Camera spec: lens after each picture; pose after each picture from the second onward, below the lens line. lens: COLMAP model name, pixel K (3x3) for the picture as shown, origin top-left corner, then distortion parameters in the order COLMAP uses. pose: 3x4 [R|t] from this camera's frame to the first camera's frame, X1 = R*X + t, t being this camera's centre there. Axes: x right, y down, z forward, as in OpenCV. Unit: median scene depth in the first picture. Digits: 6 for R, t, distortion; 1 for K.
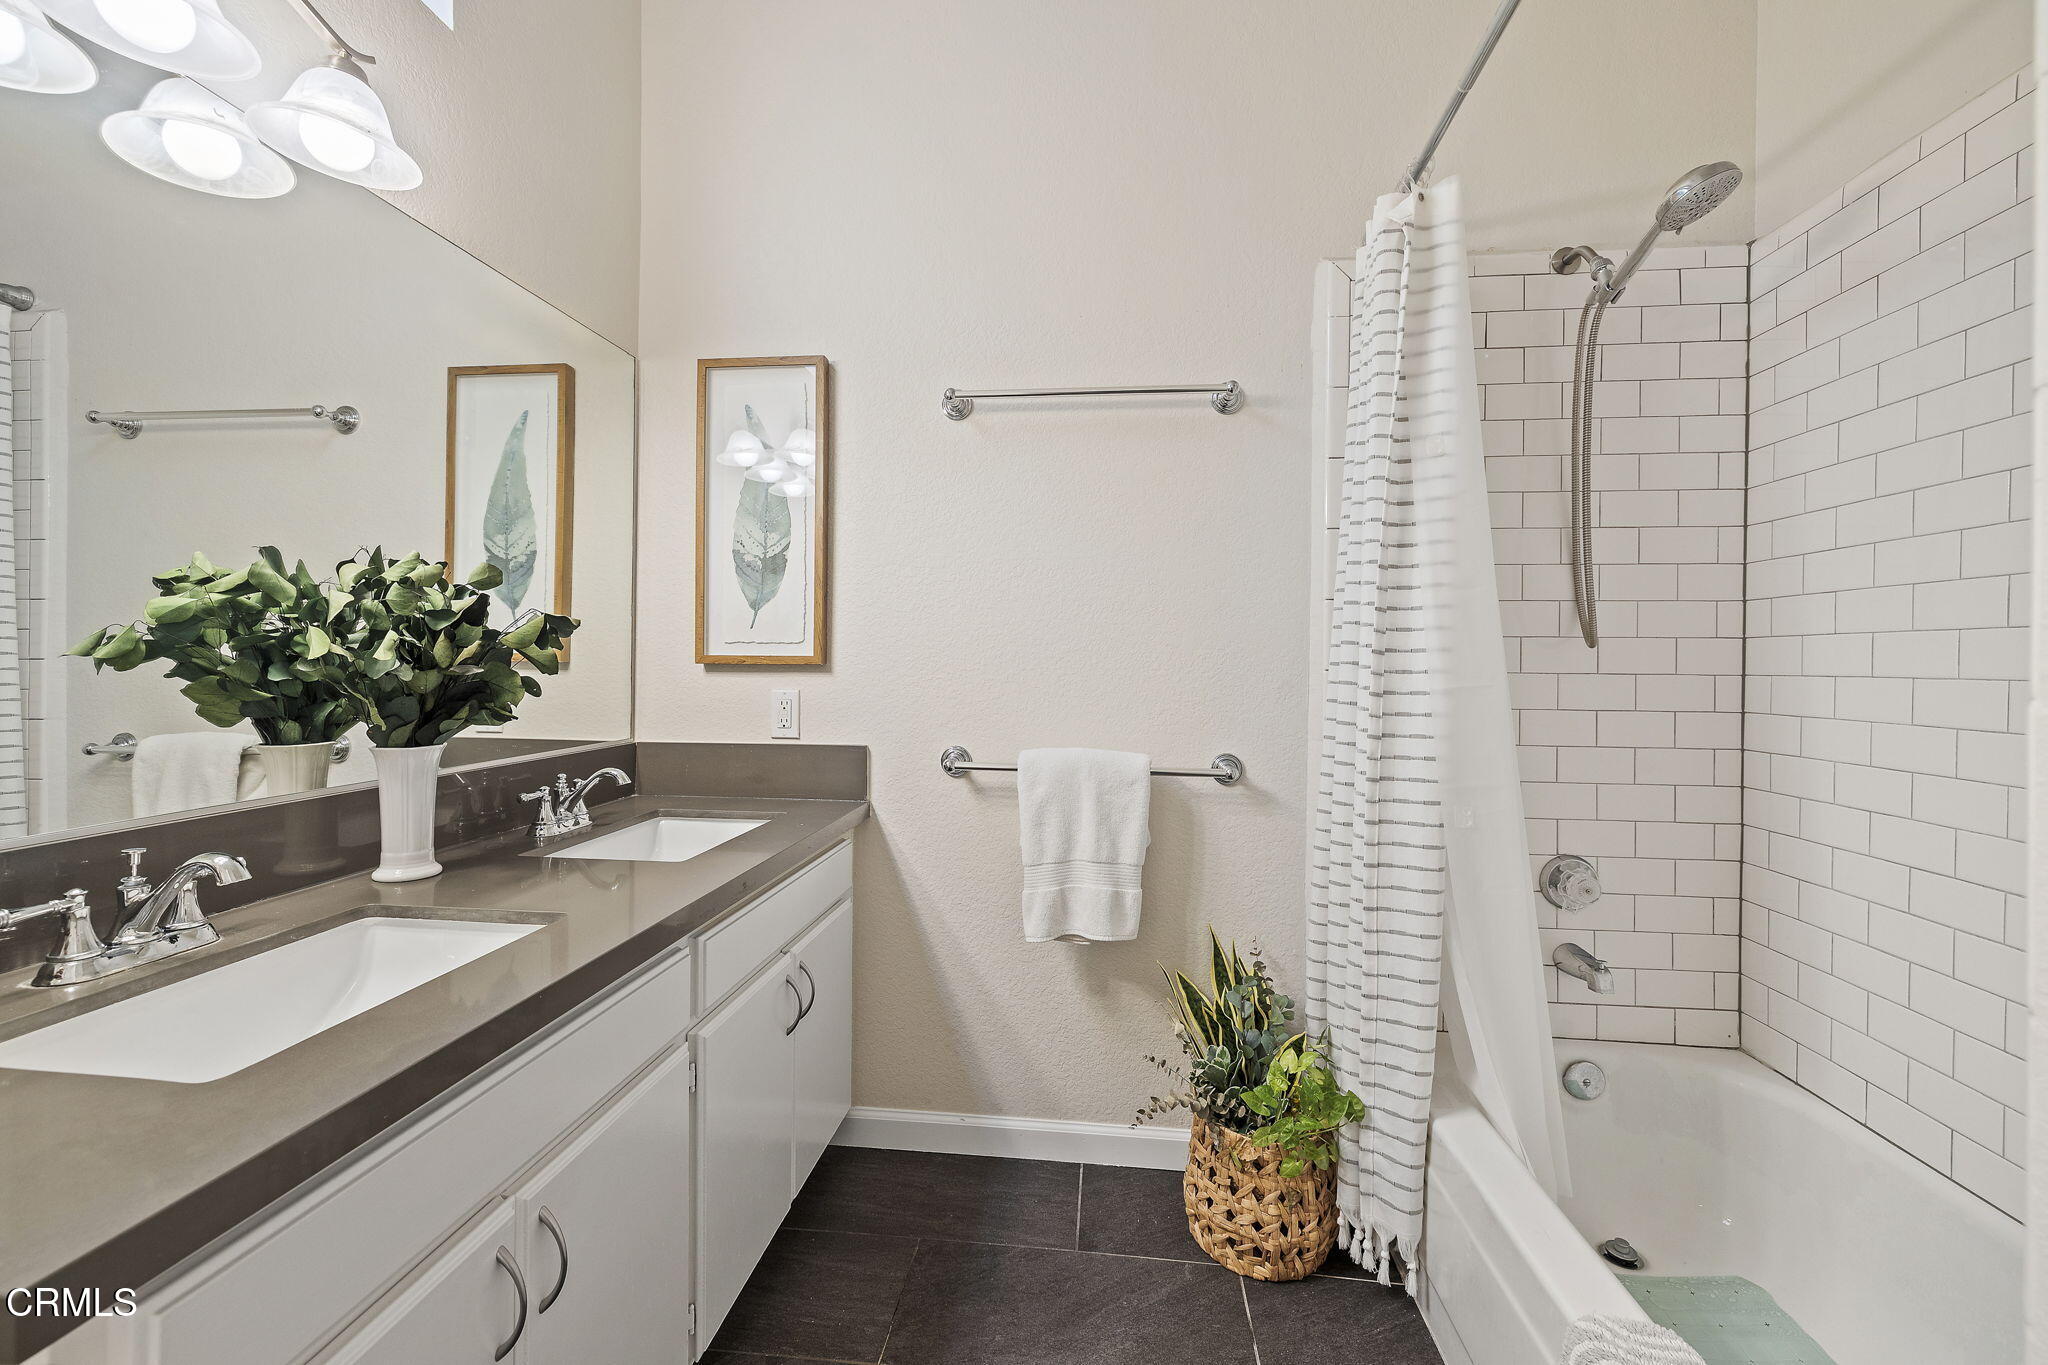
lens RADIAL K [[876.1, 0, 1020.1], [0, 876.1, 677.7], [0, 0, 1]] dist [-0.001366, 0.000561]
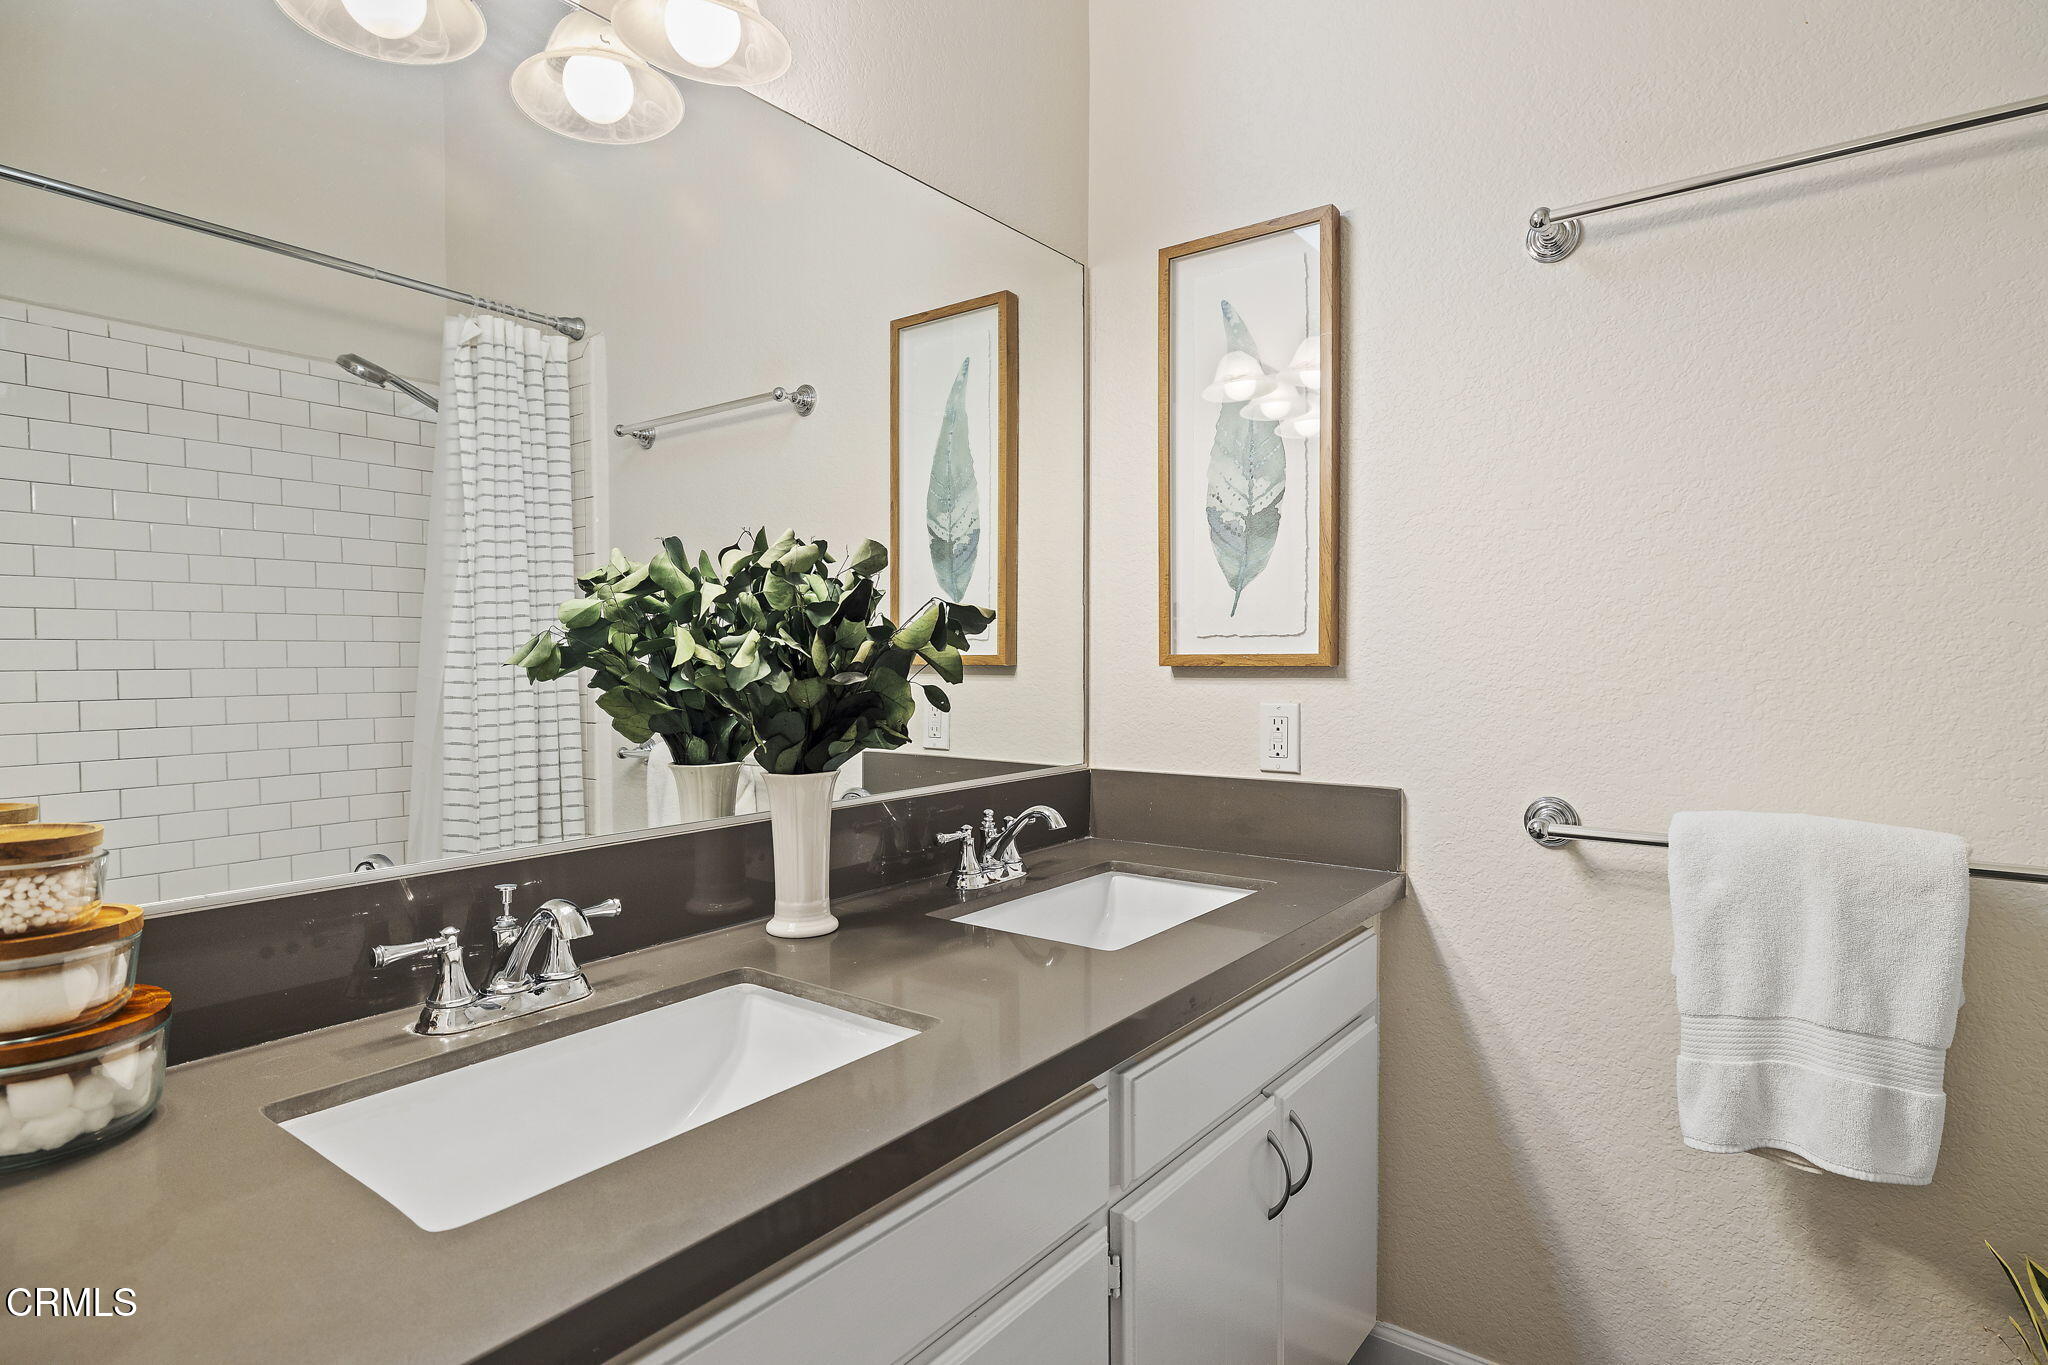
lens RADIAL K [[1067.9, 0, 1025.8], [0, 1067.9, 687.2], [0, 0, 1]] dist [-0.003661, 0.001215]
pose [[0.860283, 0.002133, -0.509812, -0.010079], [0.001548, 0.999976, 0.006797, -0.005424], [0.509814, -0.006637, 0.860259, 0.196254]]
